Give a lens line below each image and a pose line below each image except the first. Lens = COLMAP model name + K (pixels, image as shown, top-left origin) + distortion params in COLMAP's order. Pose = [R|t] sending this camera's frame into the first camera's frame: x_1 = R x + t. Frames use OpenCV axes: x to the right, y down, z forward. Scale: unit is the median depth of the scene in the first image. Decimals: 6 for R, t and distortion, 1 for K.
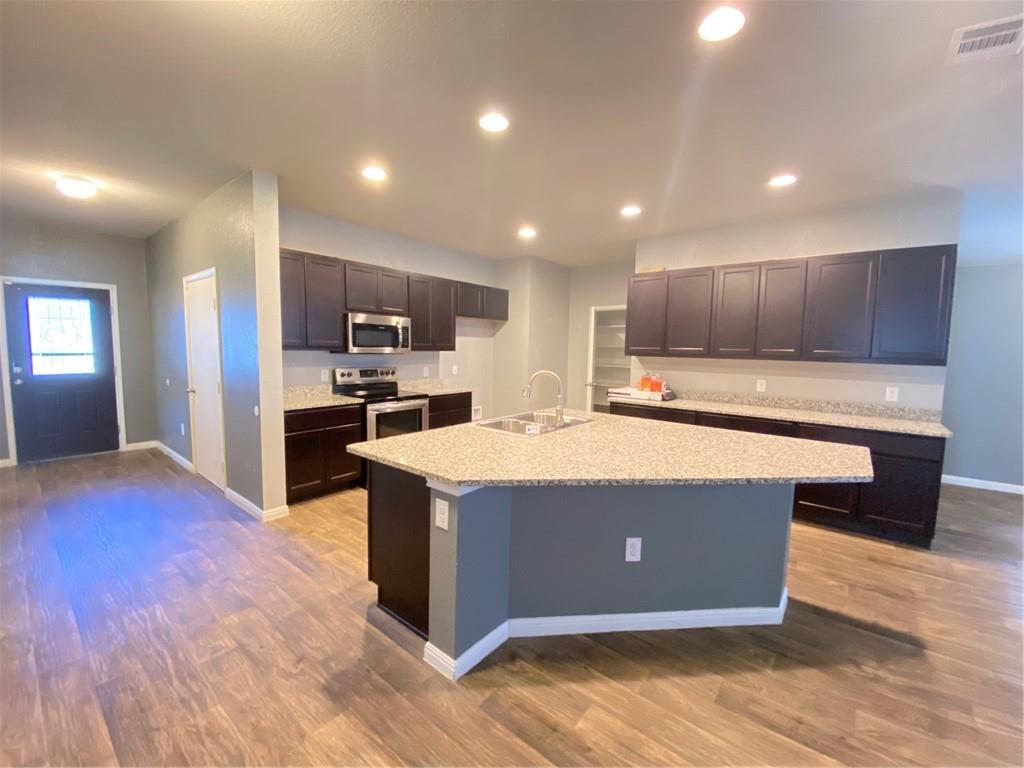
lens RADIAL K [[417.4, 0, 518.8], [0, 417.4, 376.1], [0, 0, 1]] dist [-0.010897, -0.005008]
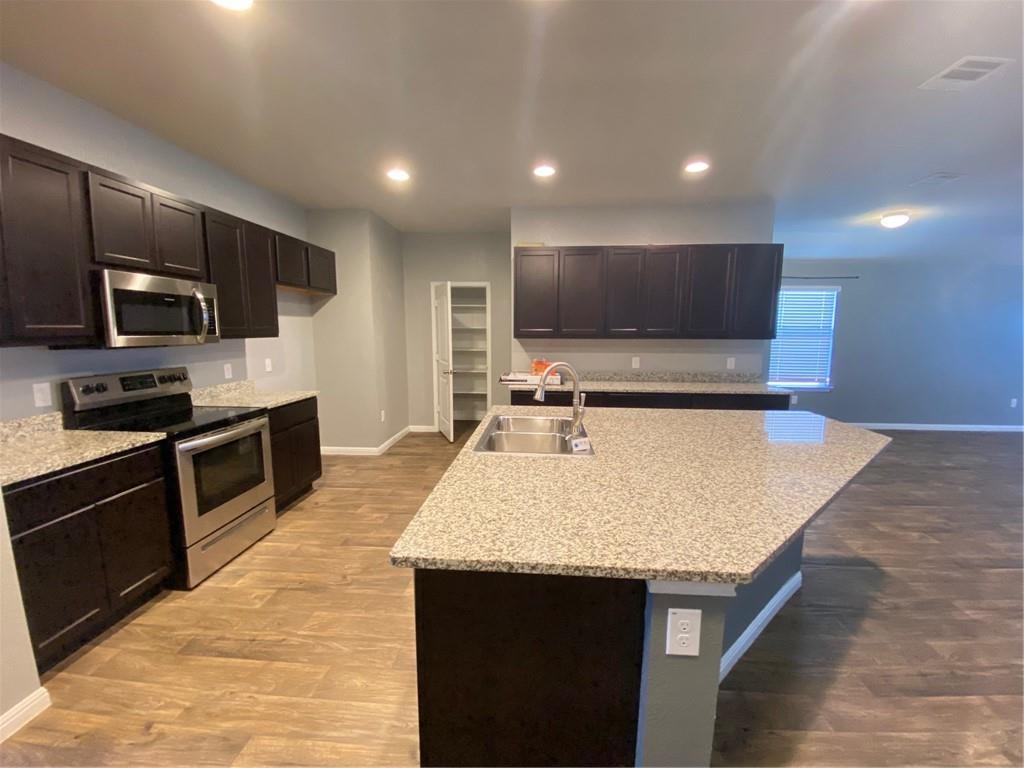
lens RADIAL K [[417.4, 0, 519.8], [0, 417.4, 380.3], [0, 0, 1]] dist [-0.010897, -0.005008]
pose [[0.821432, -0.084523, 0.564008, -0.271066], [0.051513, 0.995910, 0.074224, -0.026103], [-0.567975, -0.031916, 0.822426, 0.278249]]
